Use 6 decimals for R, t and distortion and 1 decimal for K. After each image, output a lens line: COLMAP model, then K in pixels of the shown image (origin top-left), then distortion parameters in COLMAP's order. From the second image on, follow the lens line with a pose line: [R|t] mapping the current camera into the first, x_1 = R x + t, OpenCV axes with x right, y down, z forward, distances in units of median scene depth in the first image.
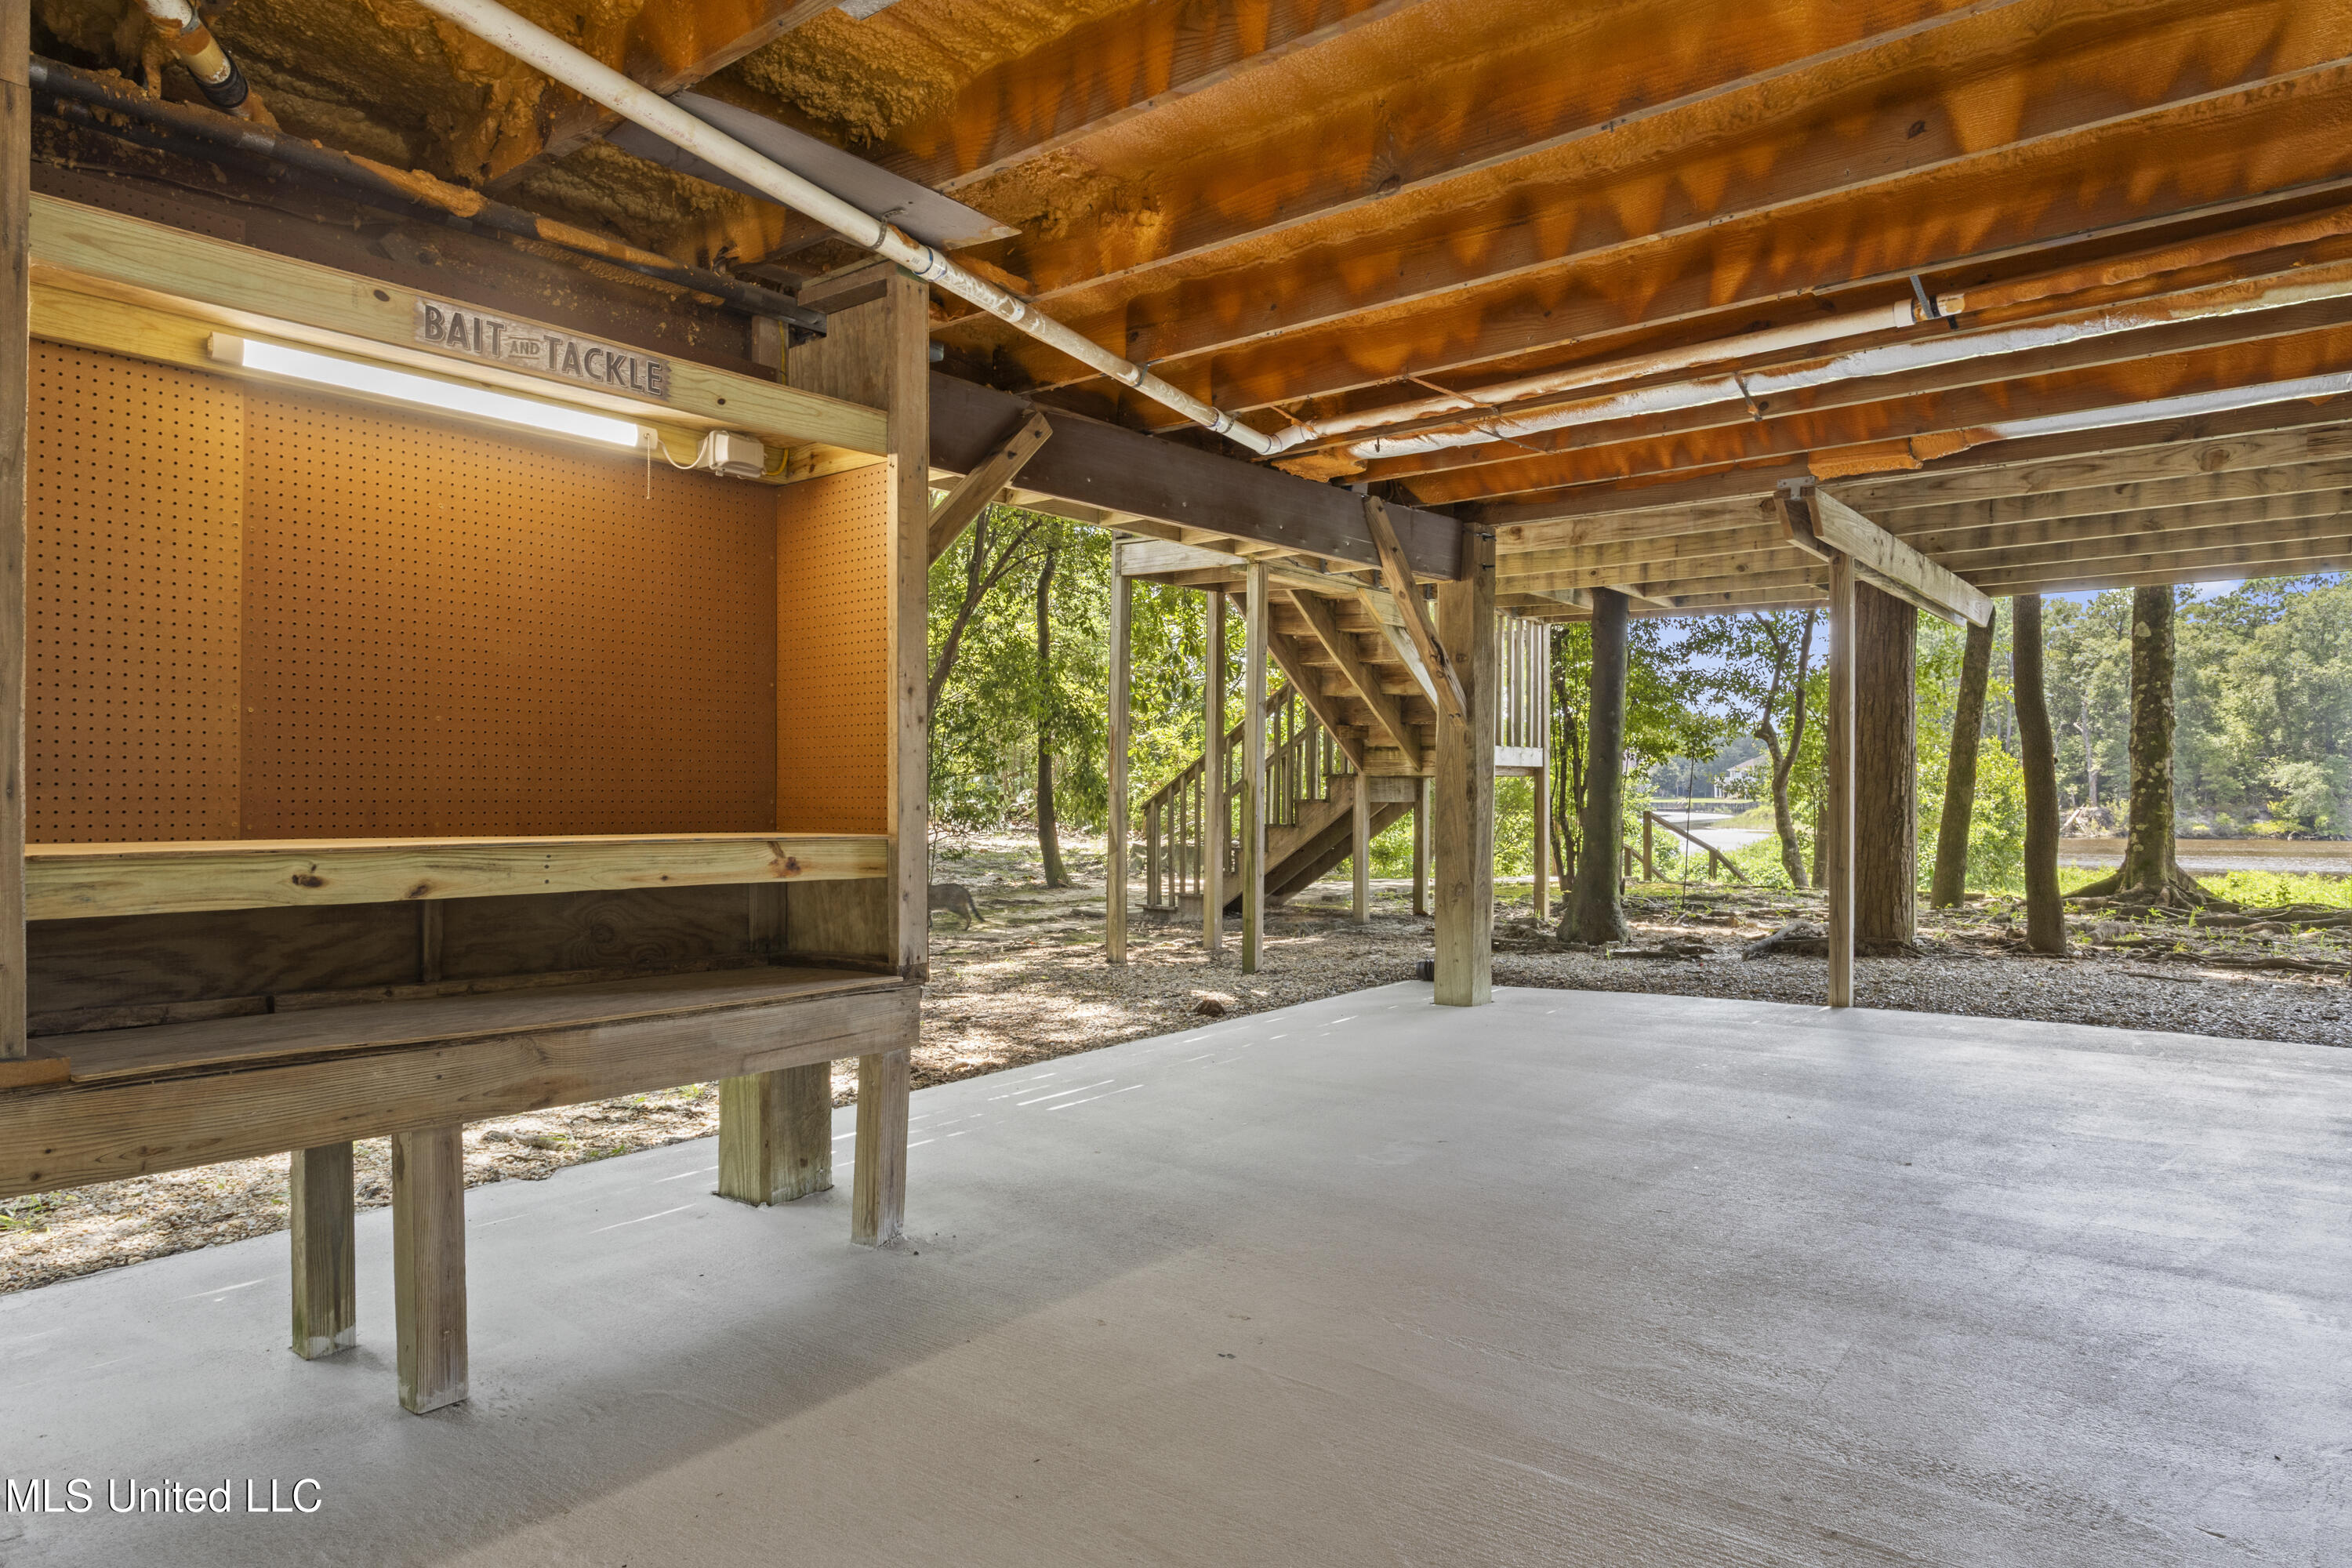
lens RADIAL K [[1422.2, 0, 1166.0], [0, 1422.2, 789.7], [0, 0, 1]] dist [-0.011859, 0.003068]
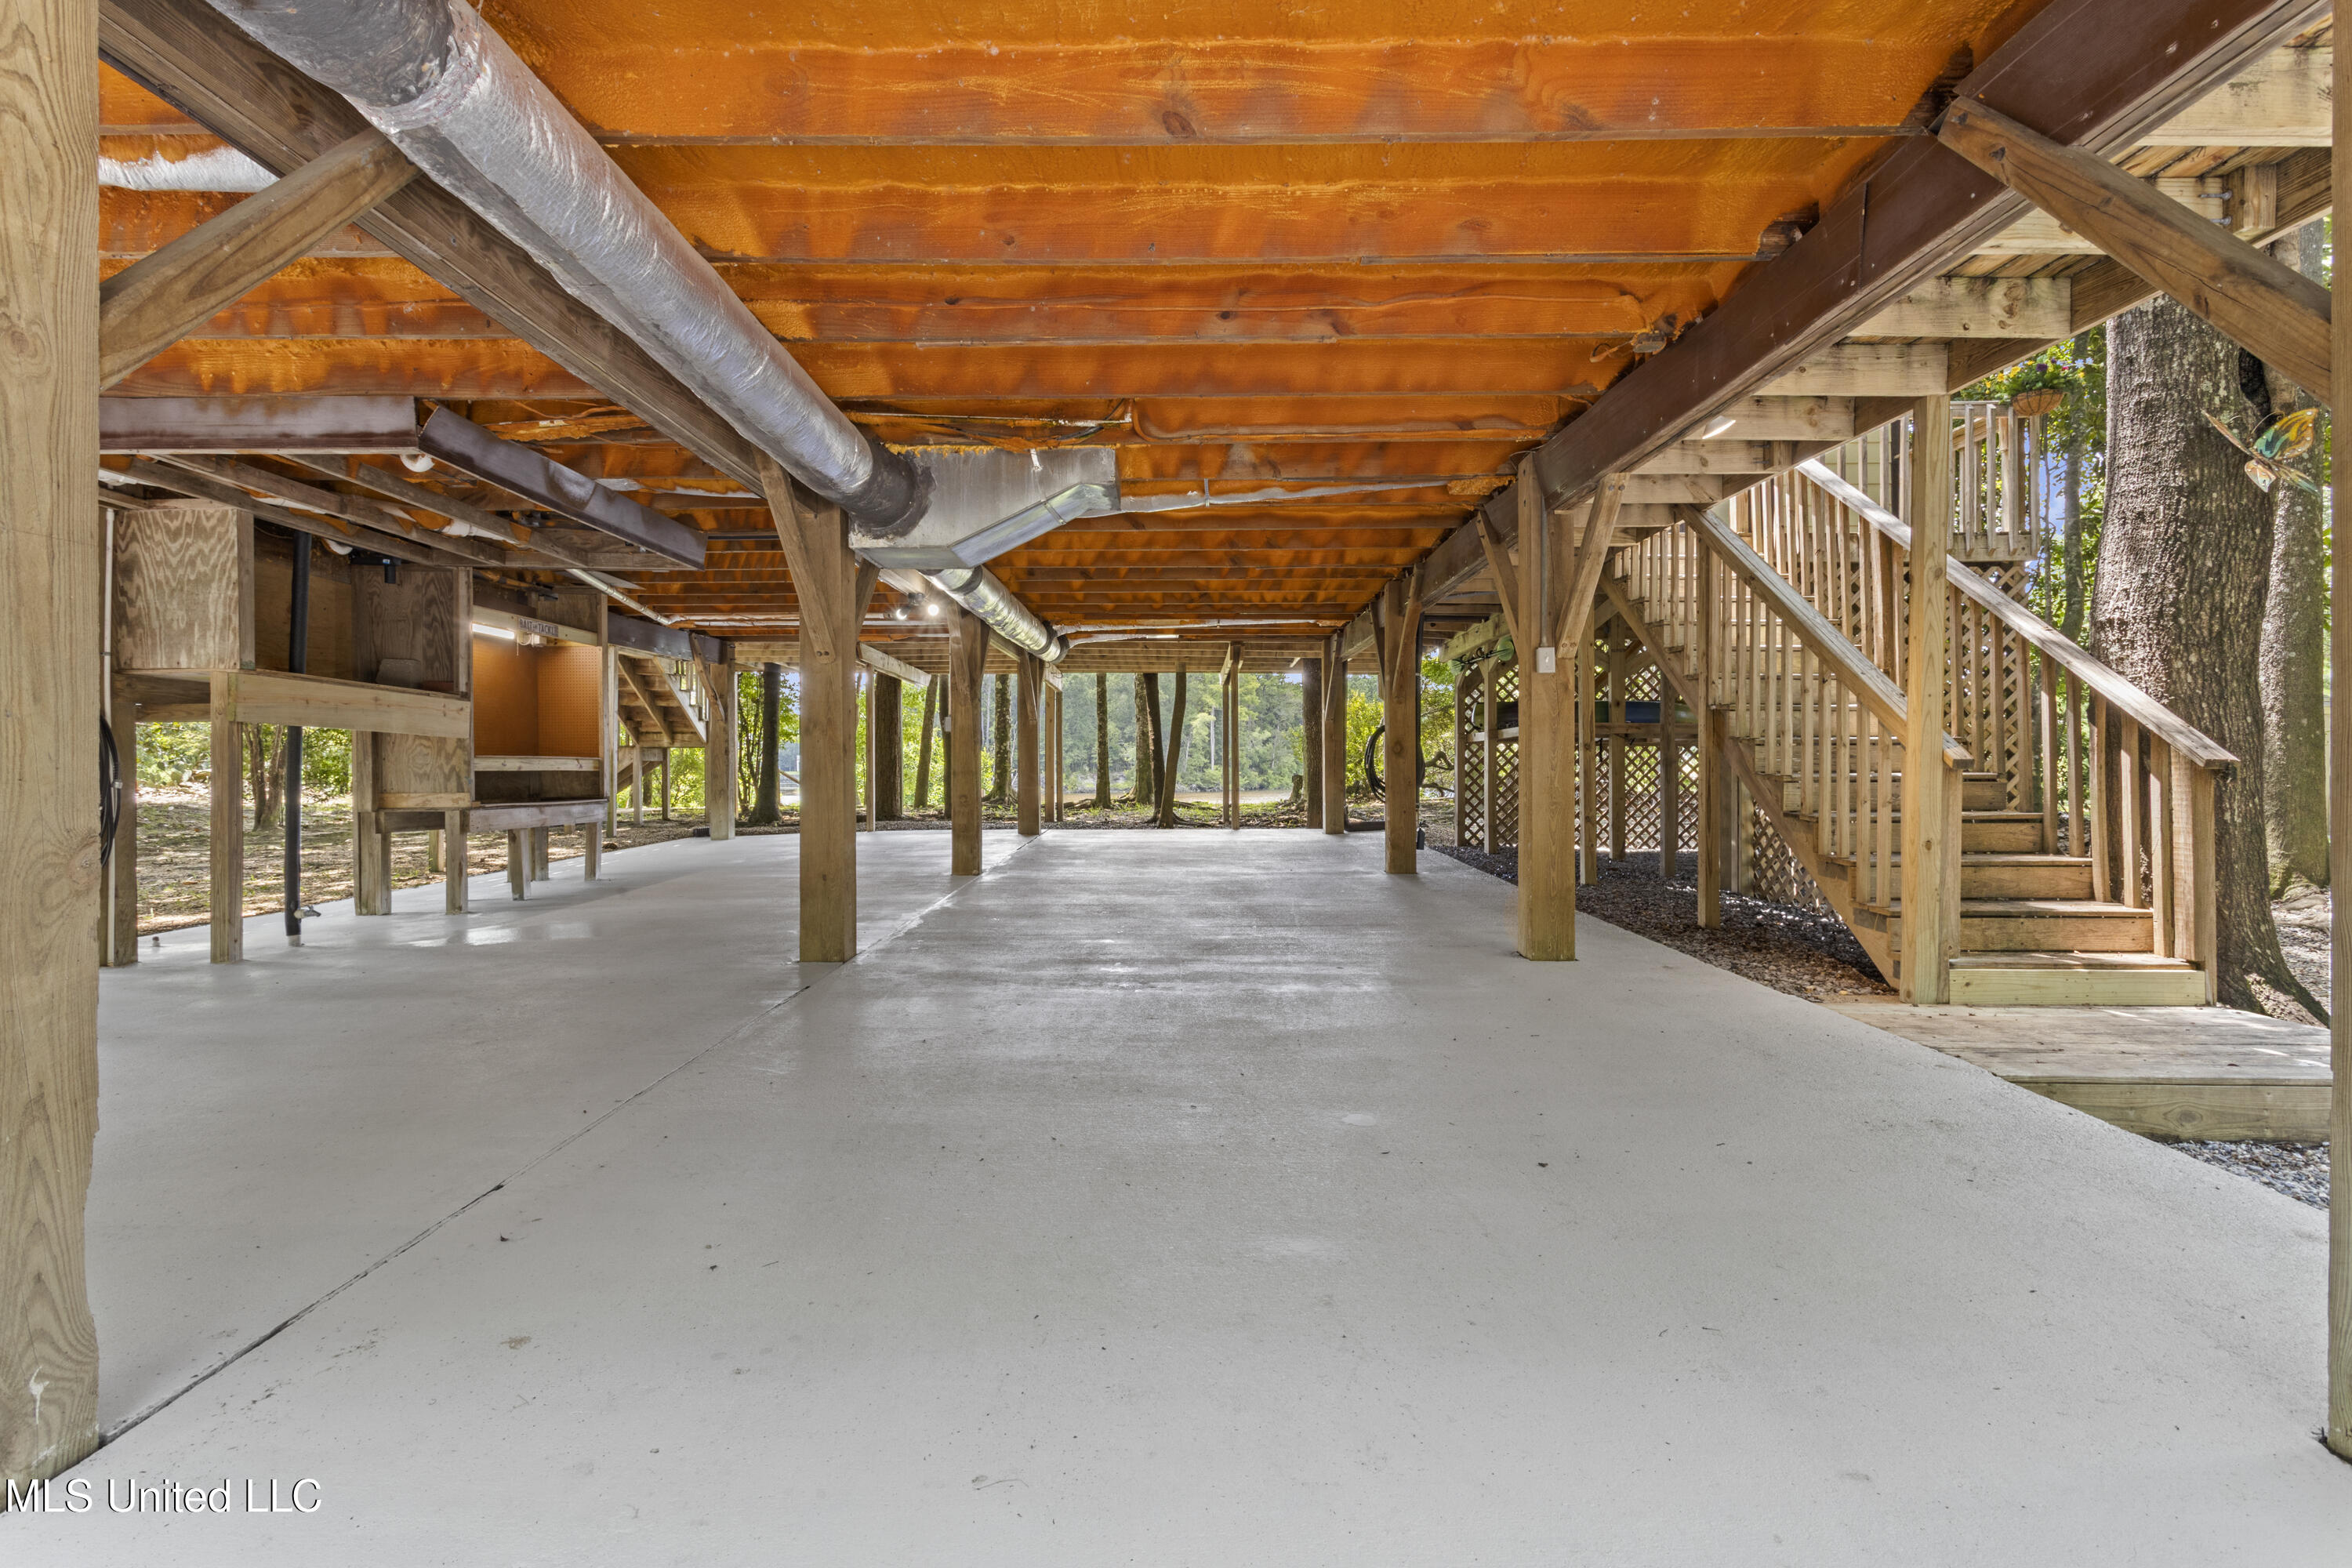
lens RADIAL K [[1106.0, 0, 1169.9], [0, 1106.0, 771.2], [0, 0, 1]] dist [0.000582, 0.000890]
pose [[0.767671, -0.006123, 0.640815, -0.415955], [0.002196, 0.999974, 0.006923, 0.023106], [-0.640841, -0.003907, 0.767664, -0.939289]]
